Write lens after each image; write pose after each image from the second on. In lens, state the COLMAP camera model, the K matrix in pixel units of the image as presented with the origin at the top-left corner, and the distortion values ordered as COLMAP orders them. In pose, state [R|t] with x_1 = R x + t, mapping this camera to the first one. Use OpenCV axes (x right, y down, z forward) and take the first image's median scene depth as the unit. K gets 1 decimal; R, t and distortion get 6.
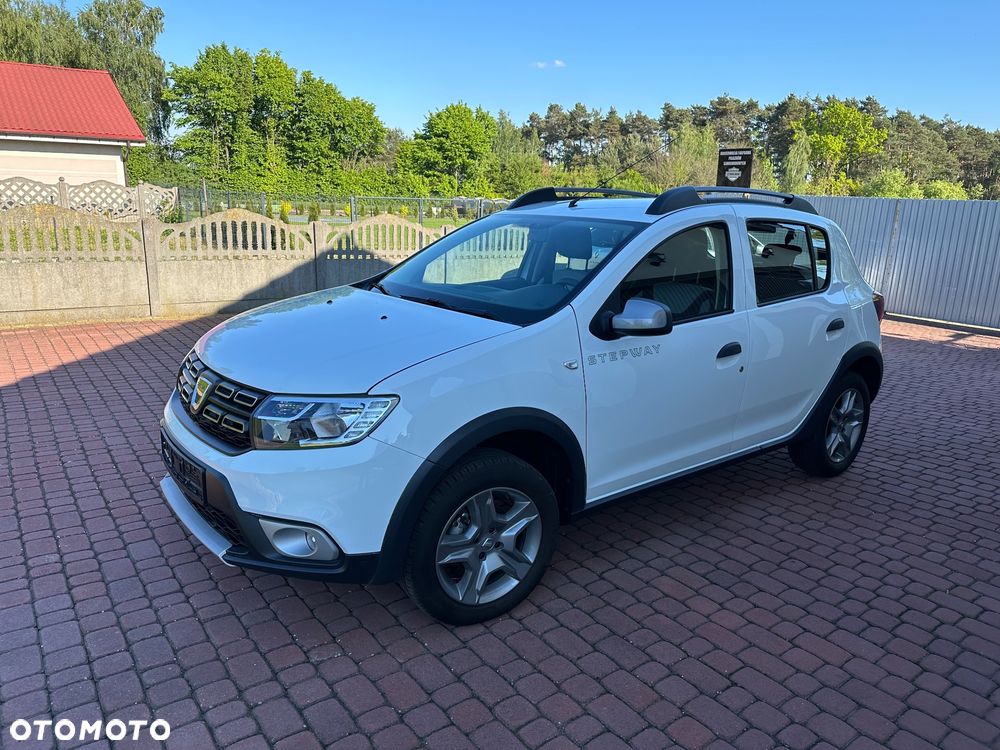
lens RADIAL K [[700.2, 0, 499.4], [0, 700.2, 375.0], [0, 0, 1]] dist [0.025632, -0.035717]
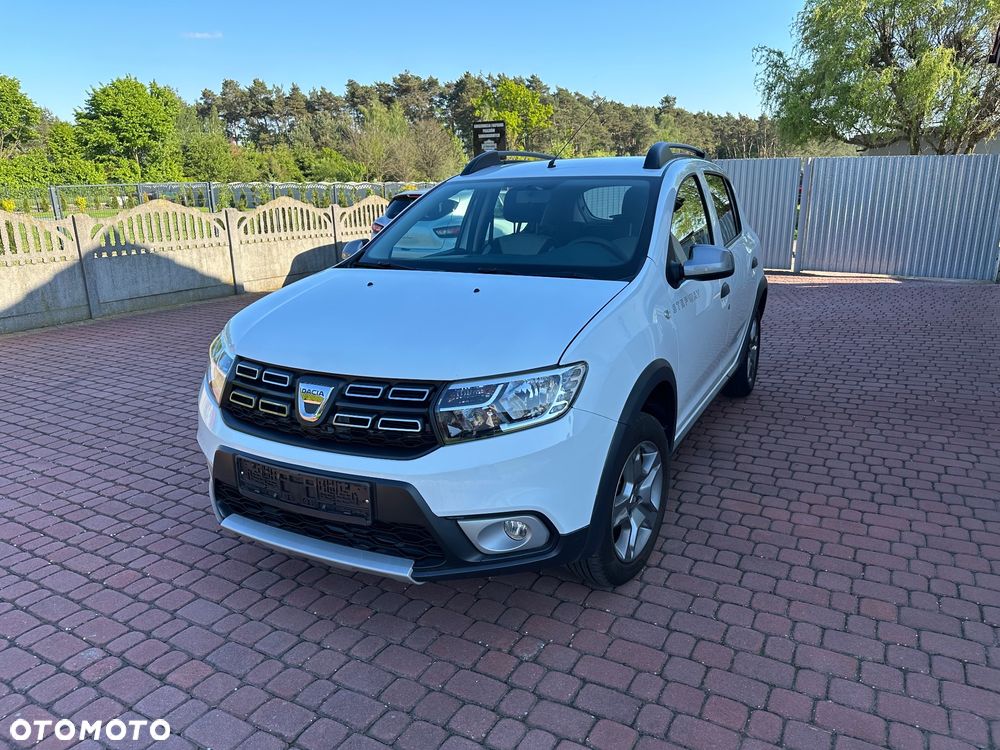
lens RADIAL K [[700.2, 0, 505.1], [0, 700.2, 379.7], [0, 0, 1]] dist [0.025632, -0.035717]
pose [[0.910137, -0.156956, 0.383425, -0.359821], [0.143853, 0.987604, 0.062812, -0.012767], [-0.388531, -0.002011, 0.921433, 0.094165]]
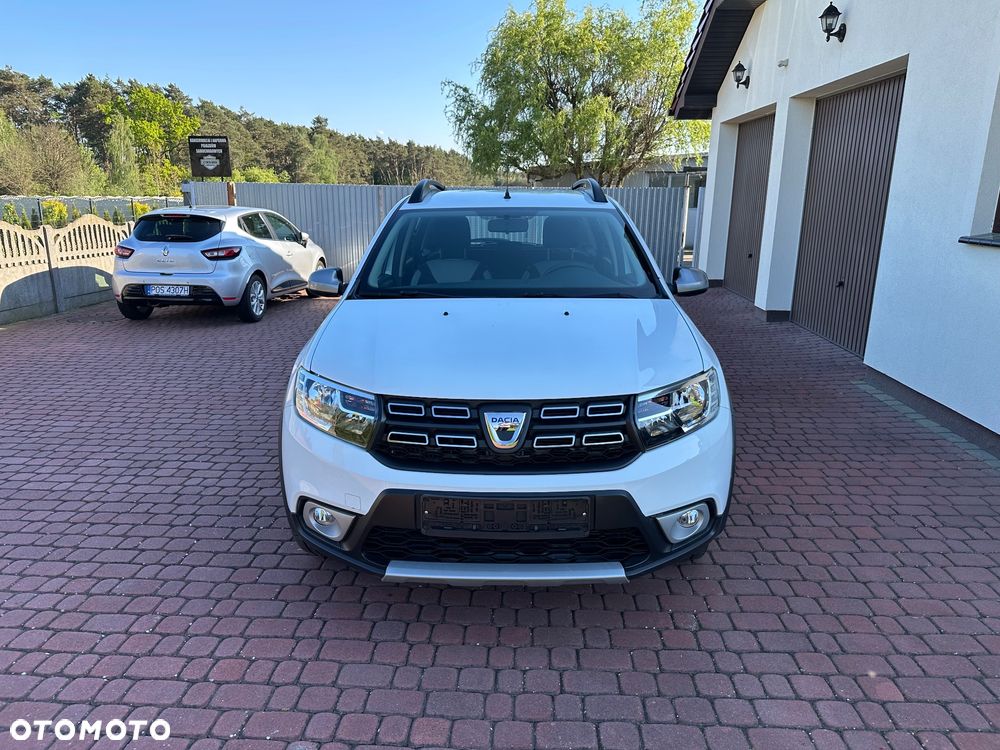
lens RADIAL K [[700.2, 0, 501.1], [0, 700.2, 377.0], [0, 0, 1]] dist [0.025632, -0.035717]
pose [[0.632321, -0.220310, 0.742720, -0.707758], [0.205183, 0.972101, 0.113665, -0.090126], [-0.747040, 0.080521, 0.659884, 0.294963]]
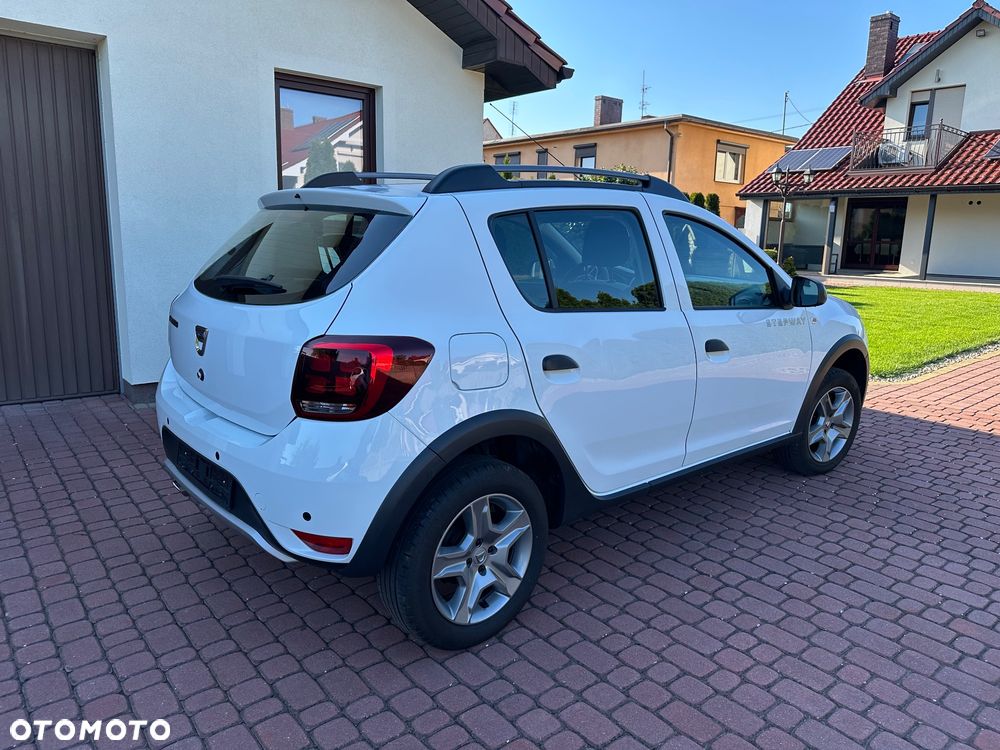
lens RADIAL K [[700.2, 0, 495.5], [0, 700.2, 369.4], [0, 0, 1]] dist [0.025632, -0.035717]
pose [[-0.997583, -0.044521, -0.053353, 0.283298], [-0.063182, 0.900735, 0.429750, -0.419621], [0.028924, 0.432082, -0.901370, 1.880708]]
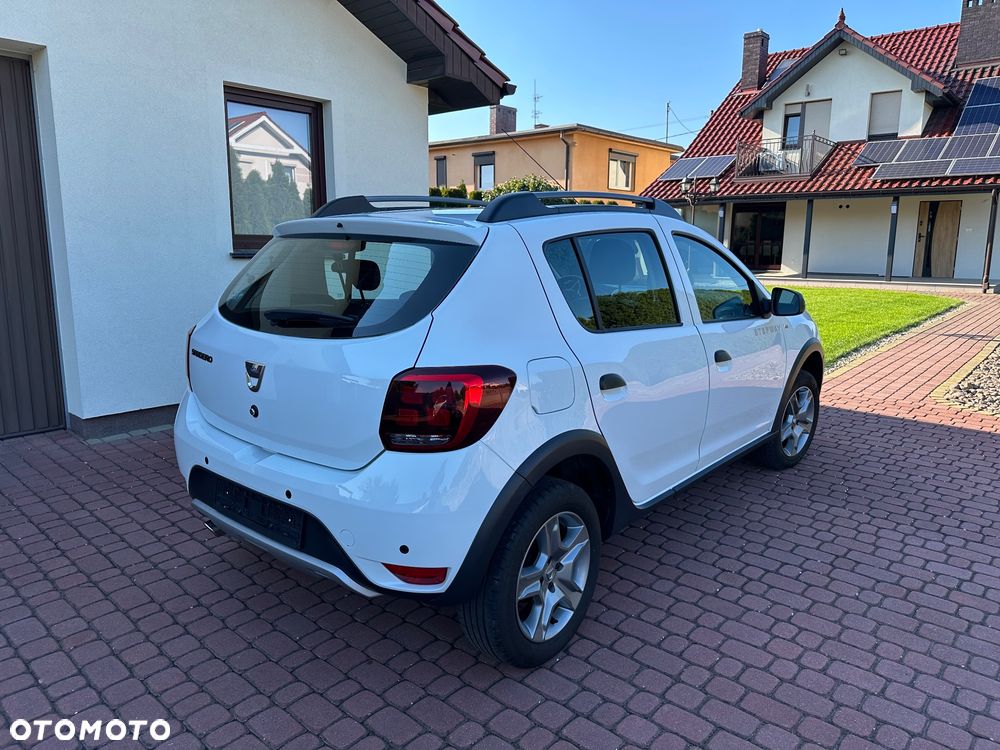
lens RADIAL K [[700.2, 0, 497.0], [0, 700.2, 371.0], [0, 0, 1]] dist [0.025632, -0.035717]
pose [[-0.979250, -0.000084, -0.202654, 0.431149], [-0.085723, 0.906301, 0.413847, -0.430017], [0.183630, 0.422632, -0.887503, 1.872118]]
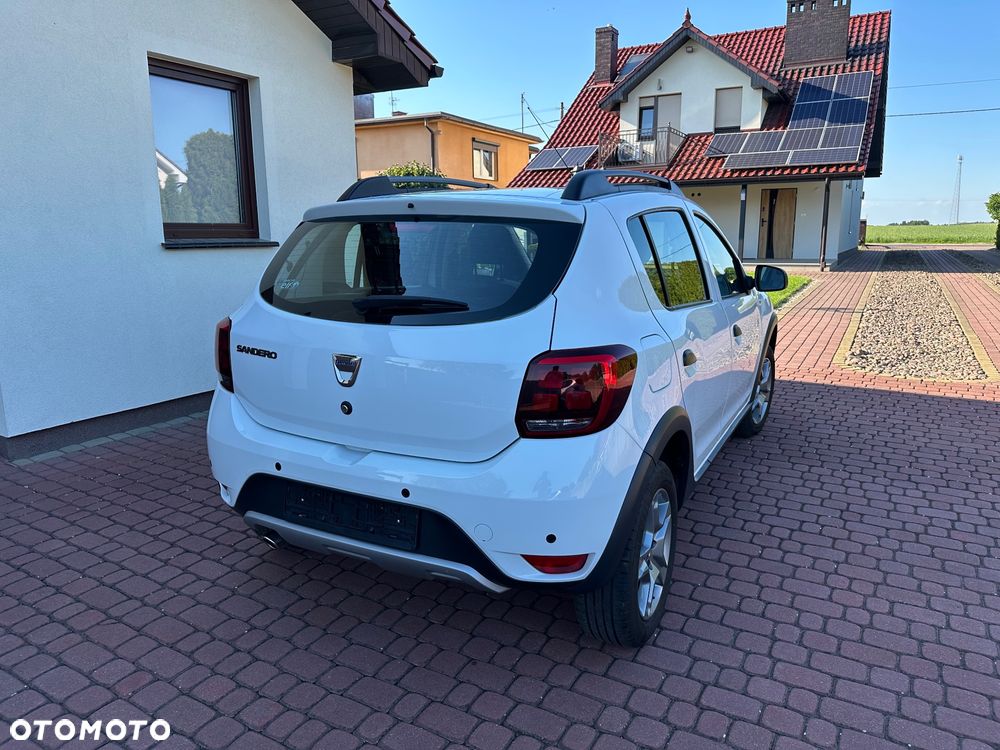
lens RADIAL K [[700.2, 0, 494.9], [0, 700.2, 371.1], [0, 0, 1]] dist [0.025632, -0.035717]
pose [[-0.917282, 0.053845, -0.394581, 0.625596], [-0.121100, 0.906181, 0.405180, -0.395180], [0.379379, 0.419448, -0.824703, 1.800029]]
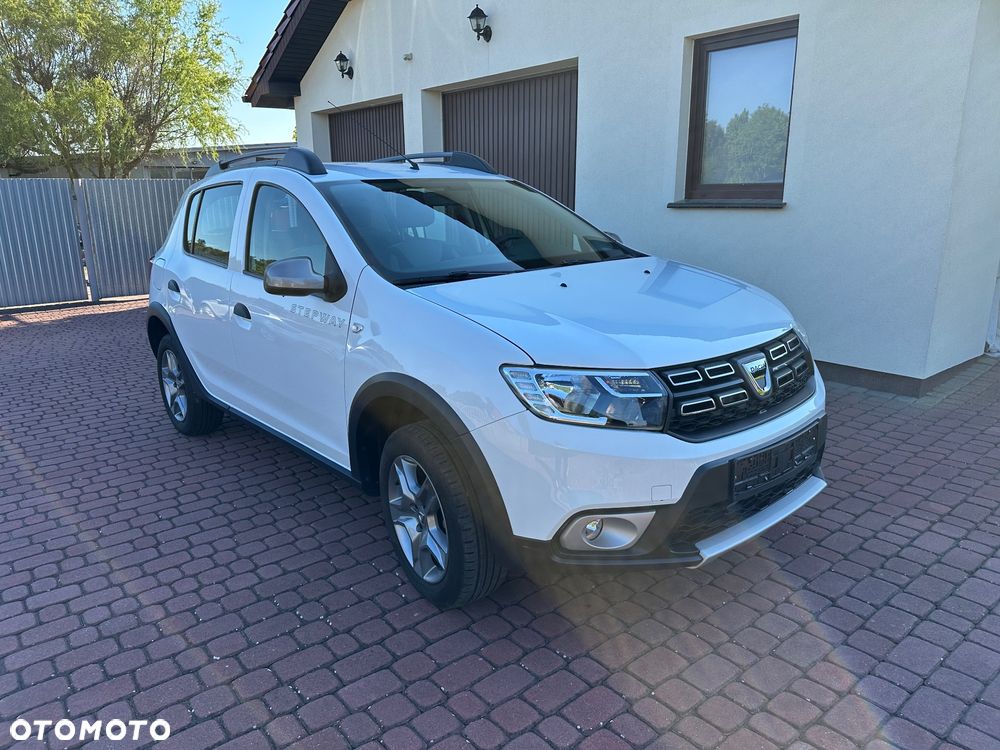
lens RADIAL K [[700.2, 0, 498.0], [0, 700.2, 373.3], [0, 0, 1]] dist [0.025632, -0.035717]
pose [[-0.045727, -0.278257, 0.959418, -0.838842], [0.262139, 0.923422, 0.280311, -0.205627], [-0.963946, 0.264319, 0.030716, 0.866464]]
